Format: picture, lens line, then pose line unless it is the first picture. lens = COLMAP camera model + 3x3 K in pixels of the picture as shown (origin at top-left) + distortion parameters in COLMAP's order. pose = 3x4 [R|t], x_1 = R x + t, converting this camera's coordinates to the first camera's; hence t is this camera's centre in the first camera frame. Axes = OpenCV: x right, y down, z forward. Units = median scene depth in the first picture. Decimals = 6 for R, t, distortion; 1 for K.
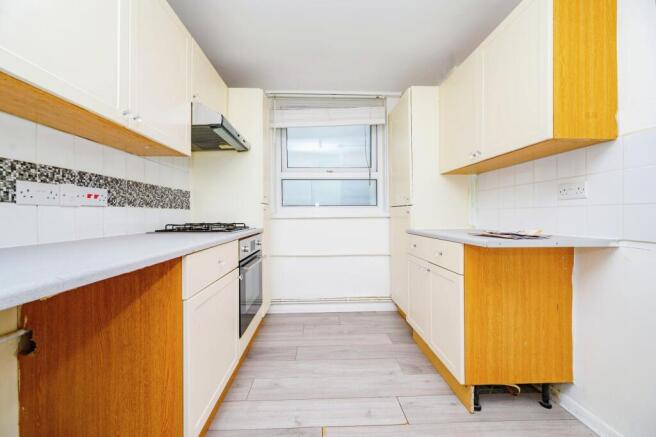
lens RADIAL K [[256.3, 0, 326.7], [0, 256.3, 215.5], [0, 0, 1]] dist [-0.015839, -0.000038]
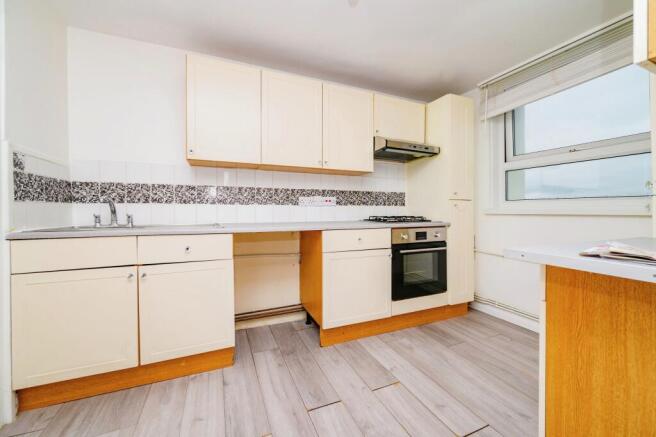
lens RADIAL K [[256.3, 0, 326.7], [0, 256.3, 215.5], [0, 0, 1]] dist [-0.015839, -0.000038]
pose [[0.354415, 0.025429, -0.934742, 0.788508], [-0.005915, 0.999671, 0.024953, -0.006327], [0.935069, -0.003315, 0.354449, 0.179834]]
